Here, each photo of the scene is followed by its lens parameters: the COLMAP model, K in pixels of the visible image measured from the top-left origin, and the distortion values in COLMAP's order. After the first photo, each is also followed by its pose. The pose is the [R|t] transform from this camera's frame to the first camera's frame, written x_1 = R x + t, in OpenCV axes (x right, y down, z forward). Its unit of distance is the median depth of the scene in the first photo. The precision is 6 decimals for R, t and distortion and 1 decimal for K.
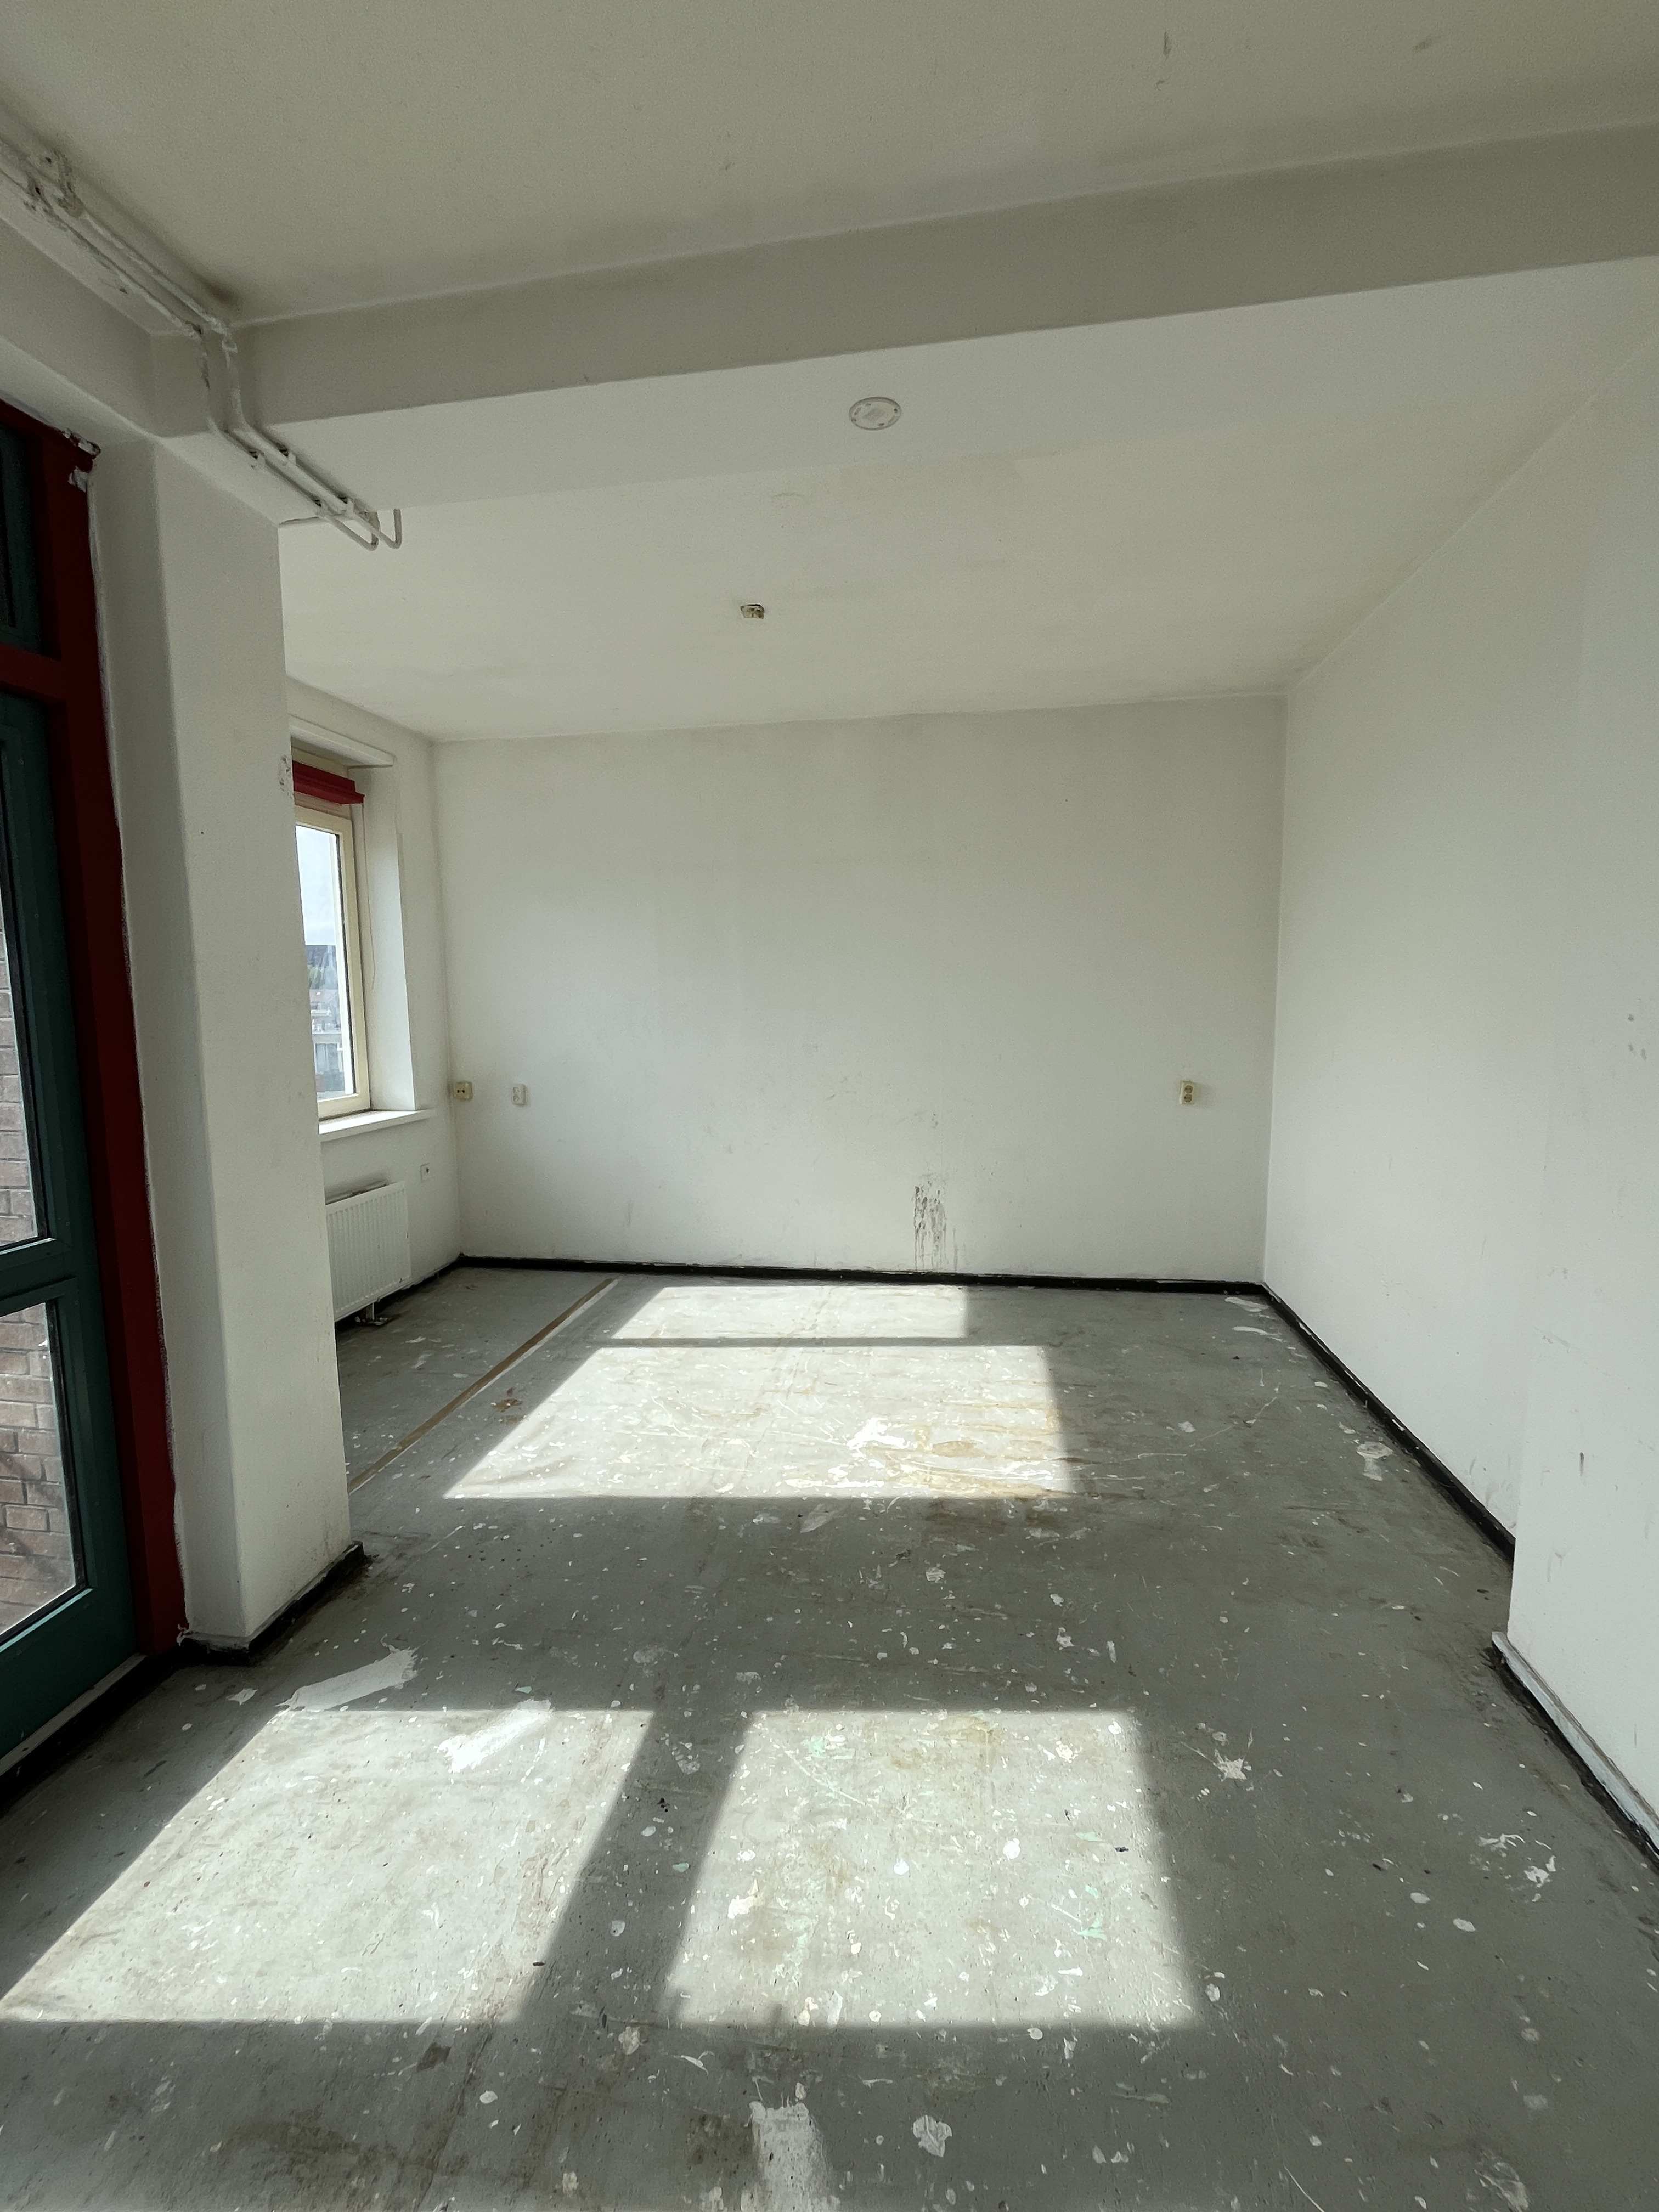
lens RADIAL K [[894.7, 0, 827.9], [0, 894.7, 1093.8], [0, 0, 1]] dist [-0.001391, -0.000033]
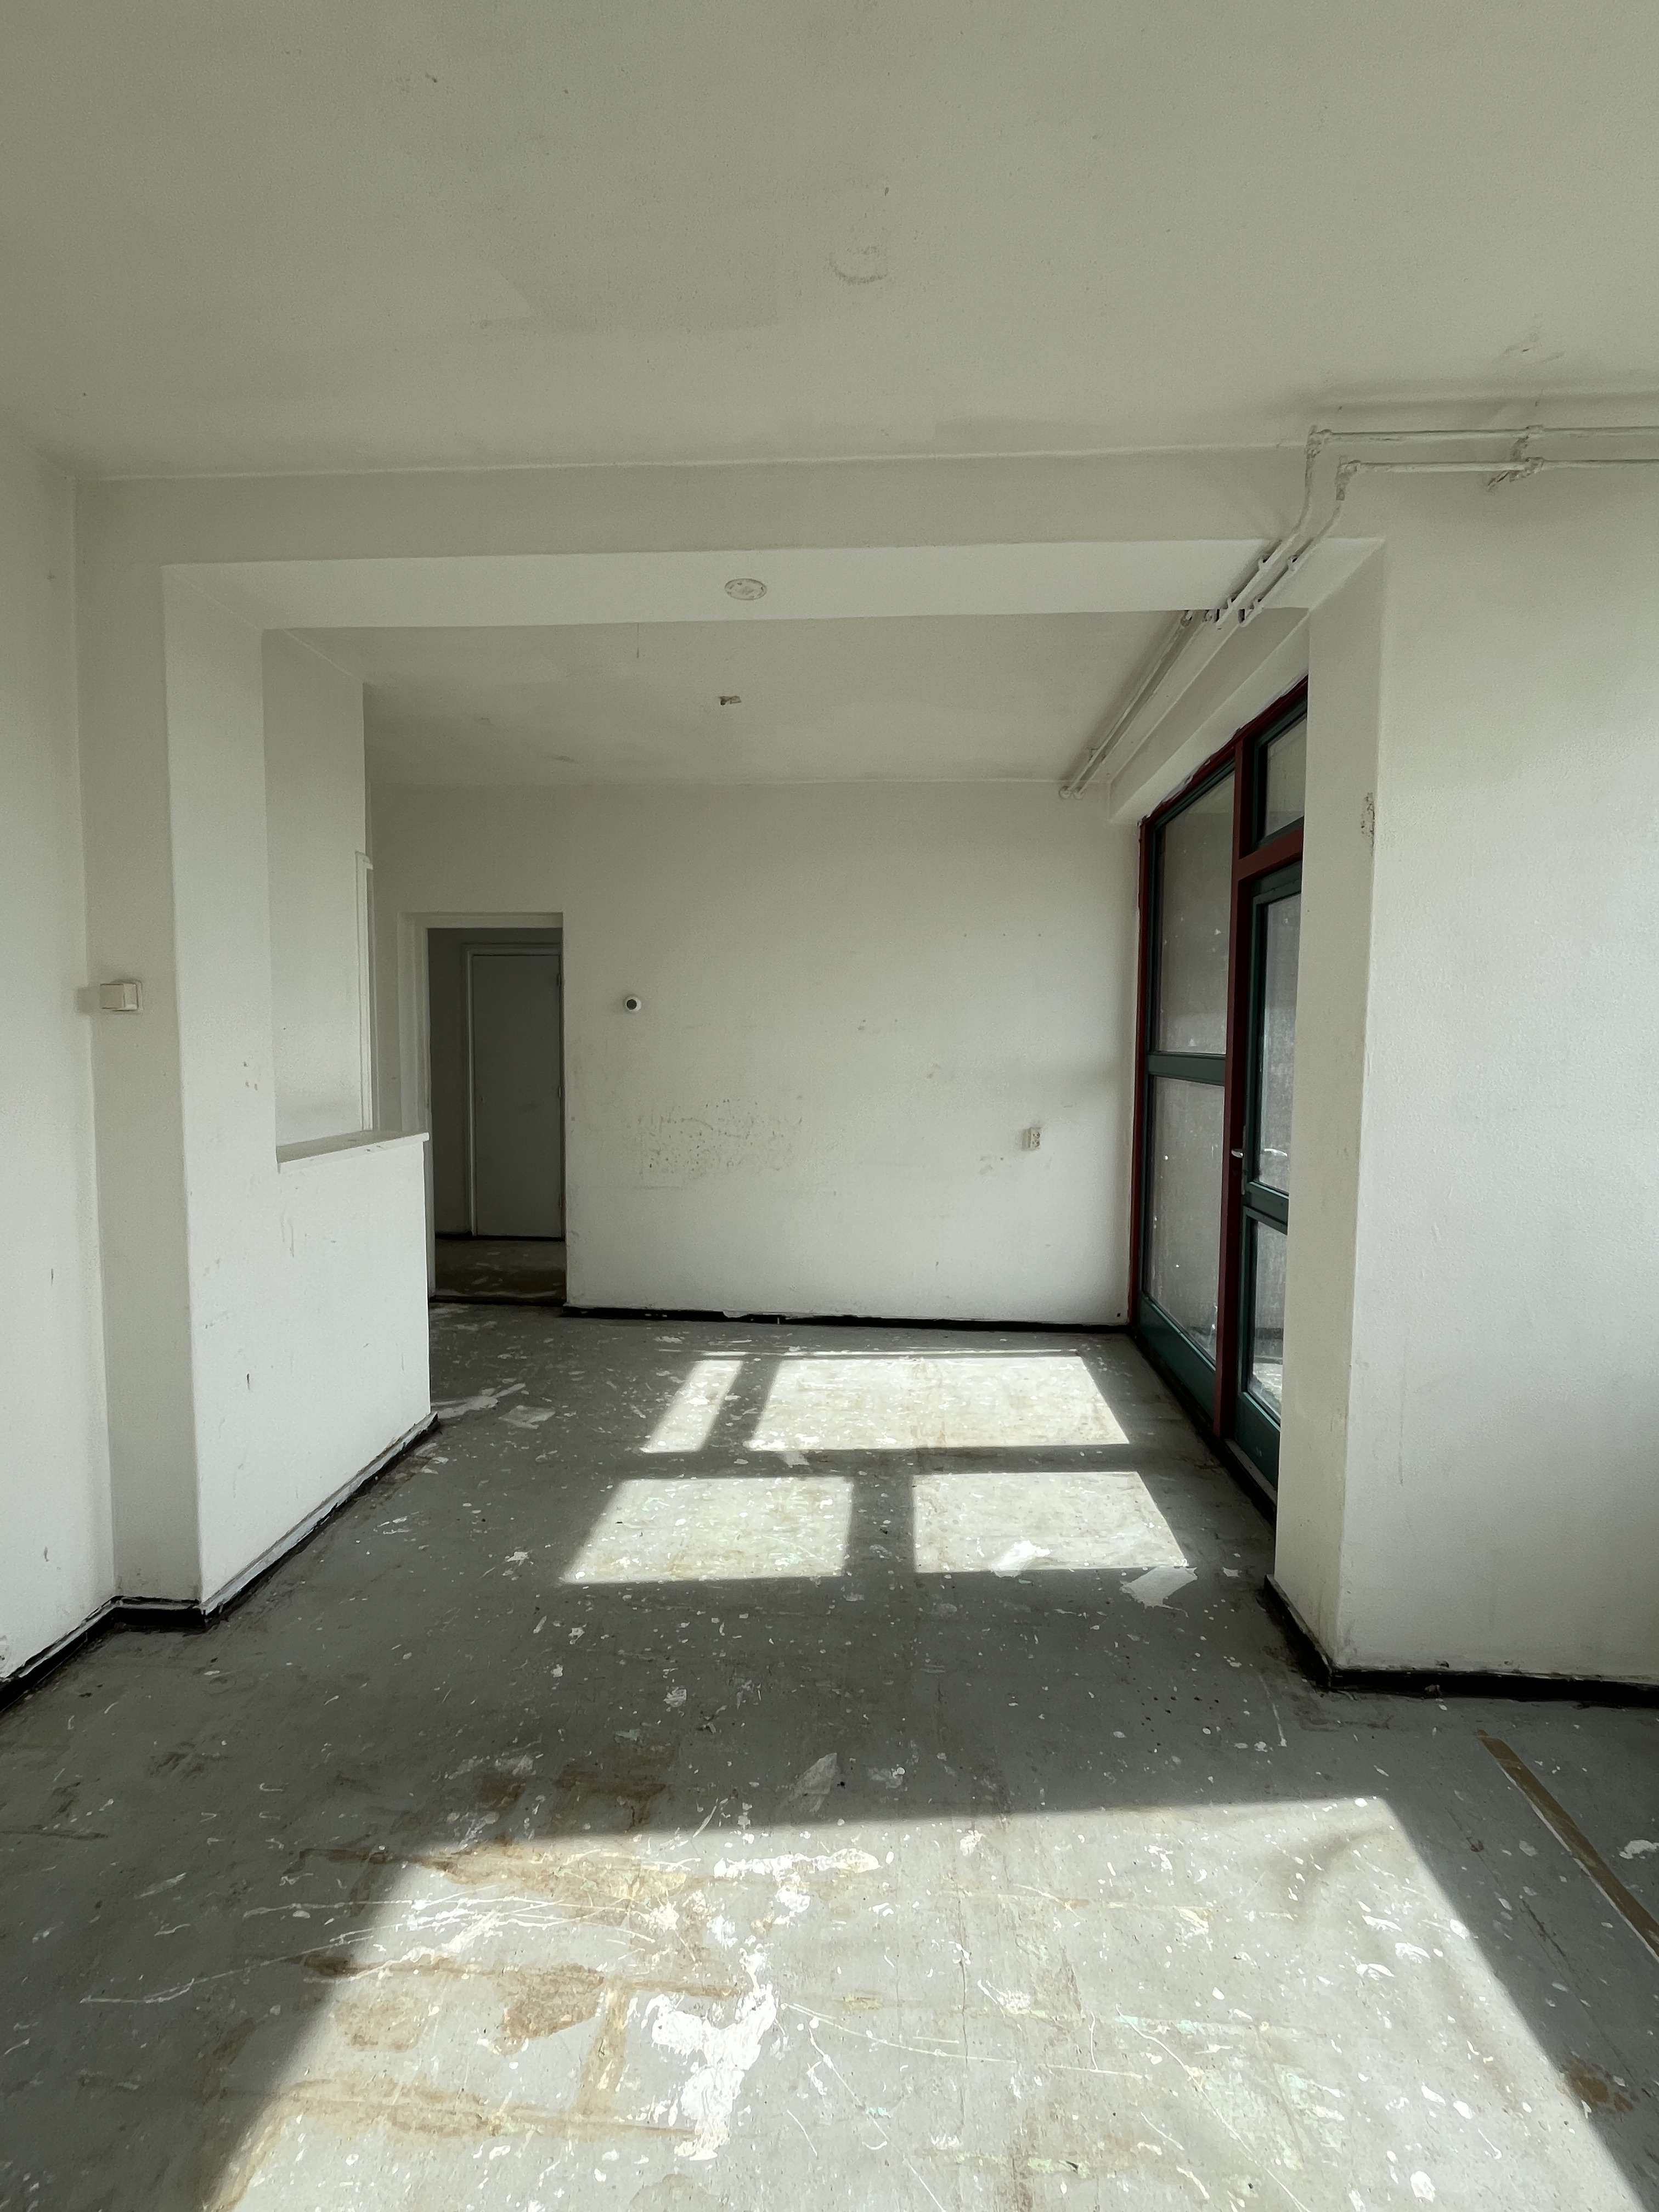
lens RADIAL K [[894.7, 0, 831.7], [0, 894.7, 1103.2], [0, 0, 1]] dist [-0.001391, -0.000033]
pose [[-0.995833, 0.011567, -0.090462, 0.041880], [-0.005534, 0.982432, 0.186536, -0.229230], [0.091030, 0.186260, -0.978274, 1.918905]]
